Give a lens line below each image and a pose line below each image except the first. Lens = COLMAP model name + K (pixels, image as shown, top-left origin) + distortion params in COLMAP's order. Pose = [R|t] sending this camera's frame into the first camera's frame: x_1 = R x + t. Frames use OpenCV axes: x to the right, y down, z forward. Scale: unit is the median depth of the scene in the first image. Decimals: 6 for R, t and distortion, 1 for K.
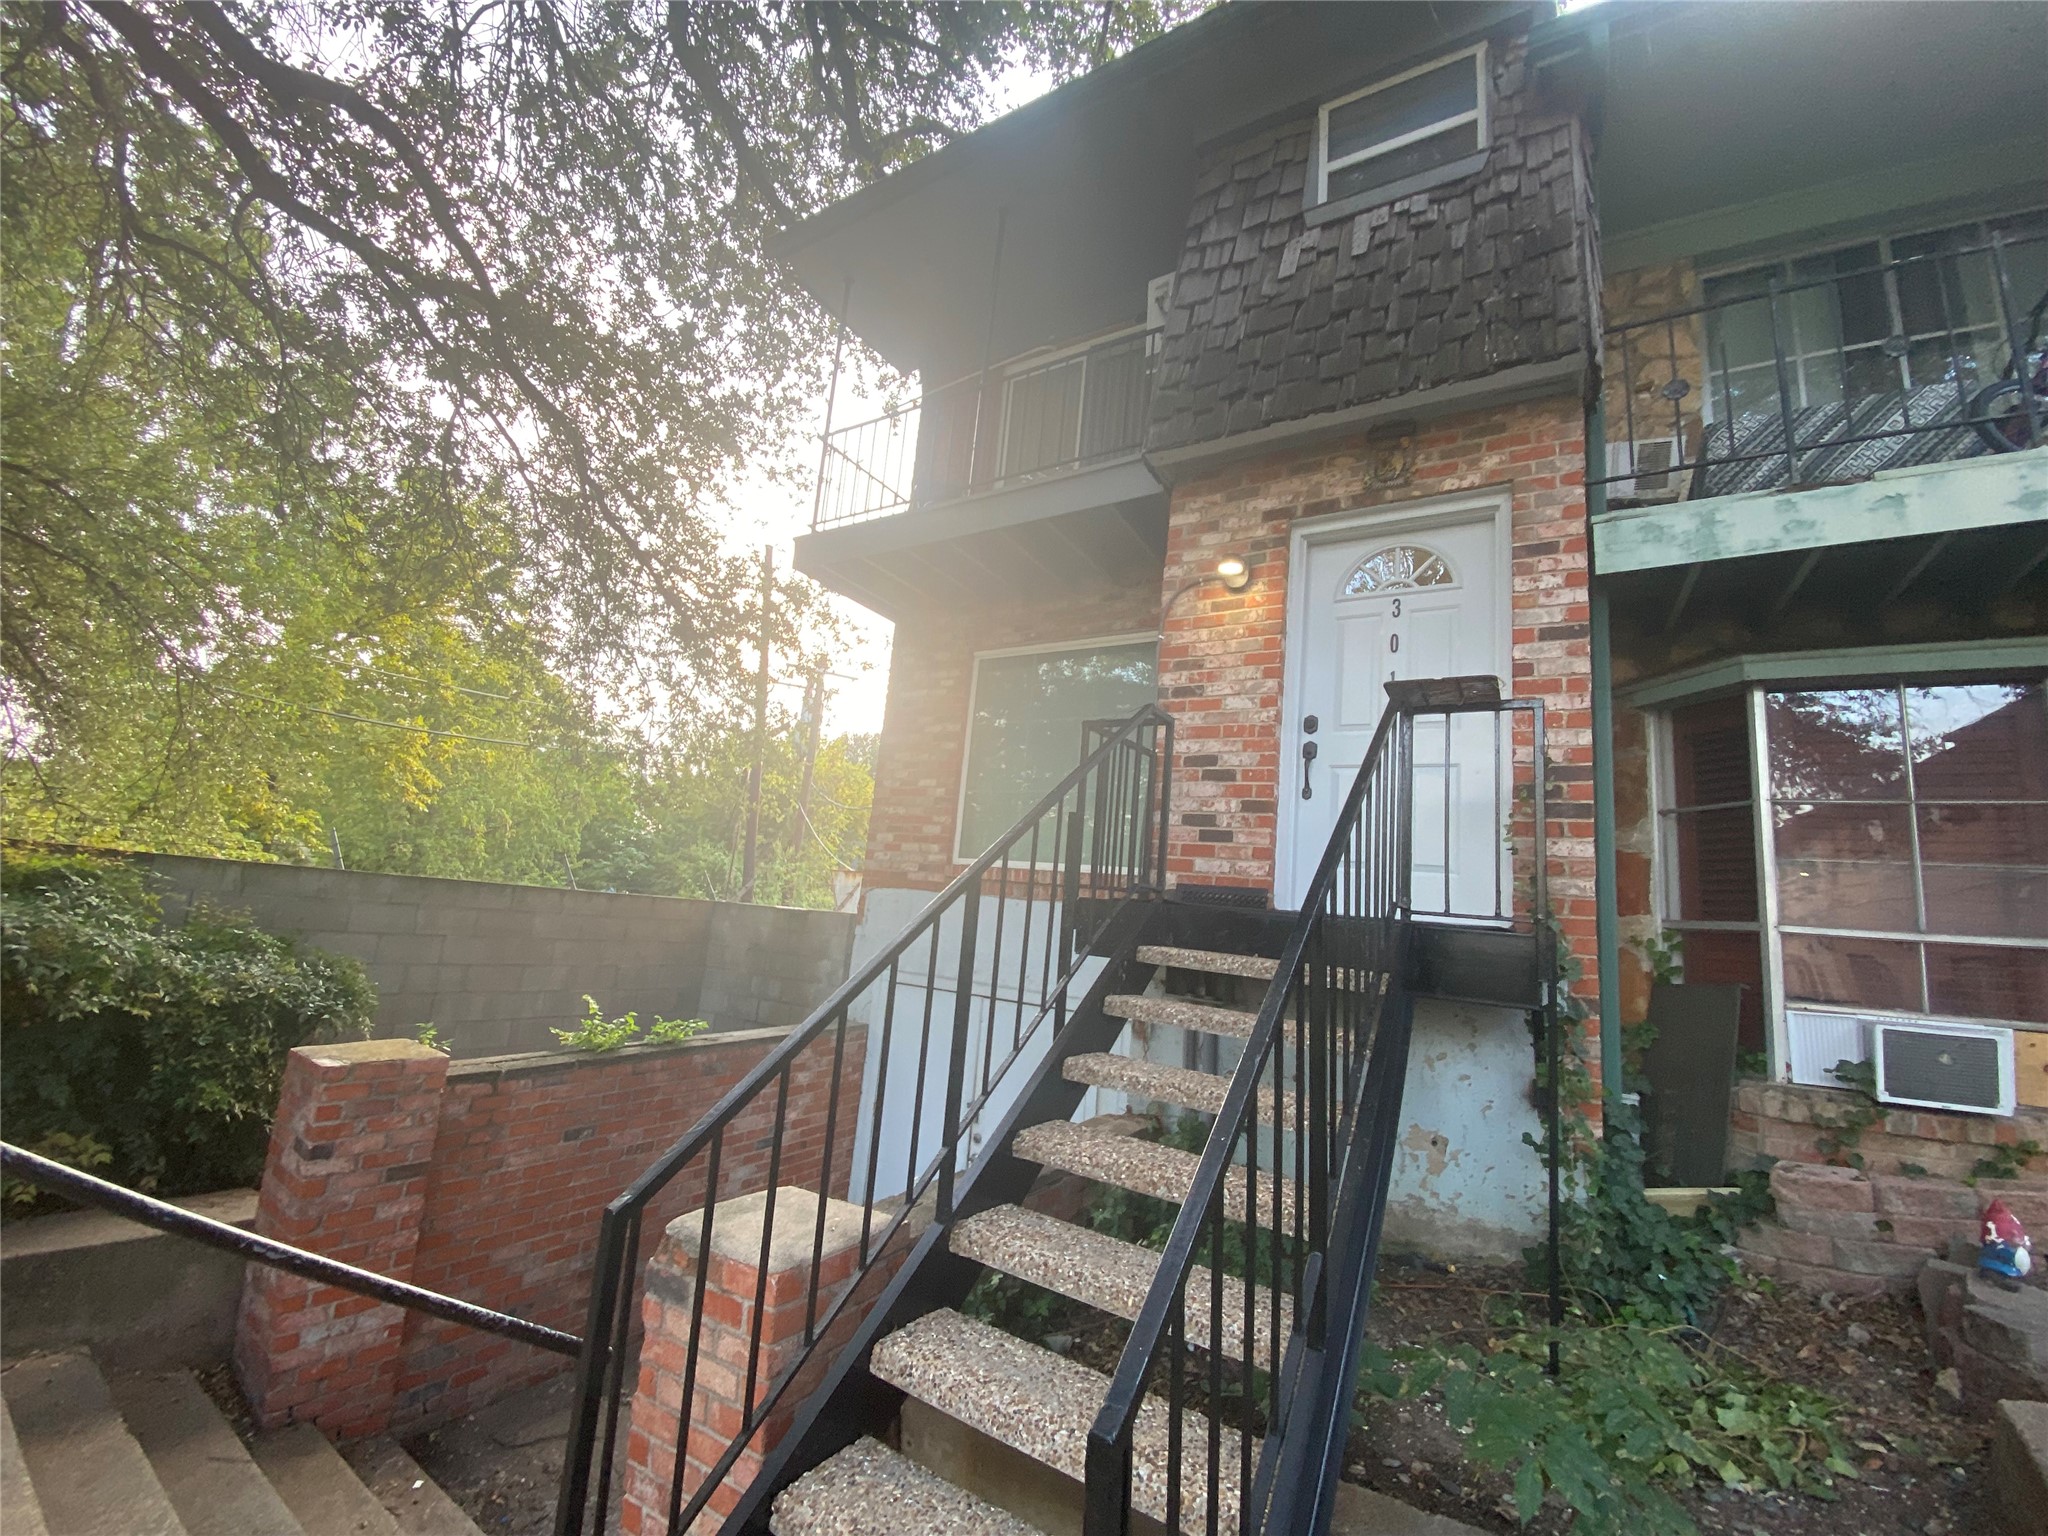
lens RADIAL K [[829.7, 0, 1024.0], [0, 829.7, 768.0], [0, 0, 1]] dist [0.001730, -0.017851]
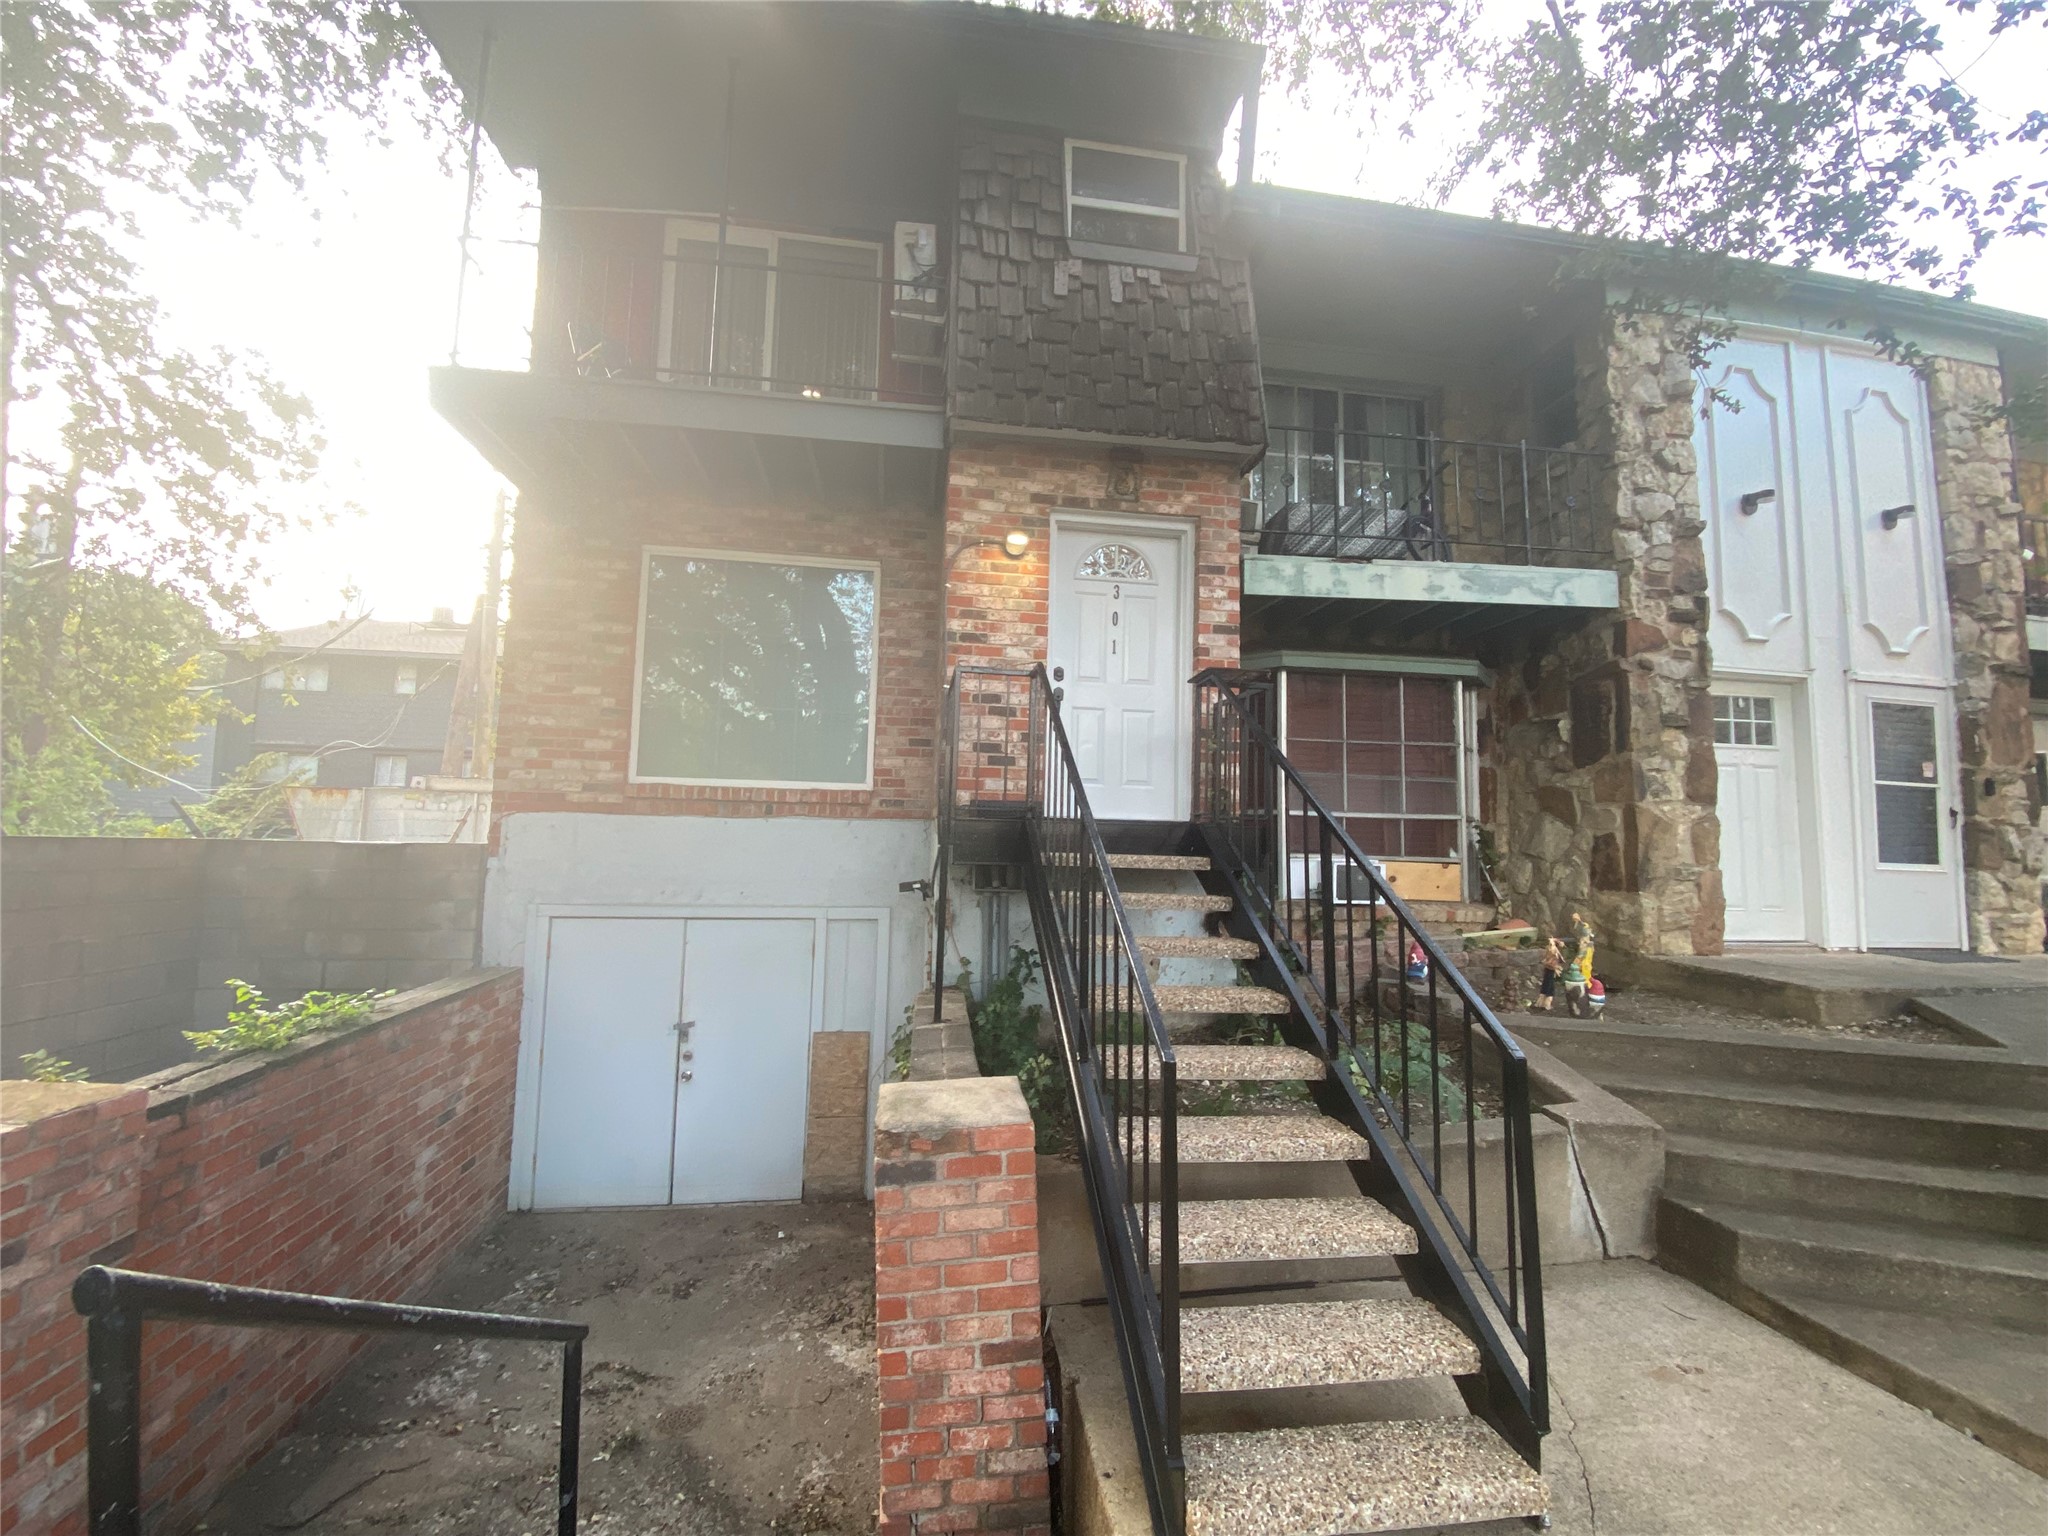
lens RADIAL K [[820.9, 0, 1026.4], [0, 820.9, 776.6], [0, 0, 1]] dist [0.001970, -0.014256]
pose [[0.766173, -0.017277, 0.642402, -0.508035], [-0.066745, 0.992093, 0.106287, -0.026256], [-0.639159, -0.124311, 0.758962, 0.044823]]
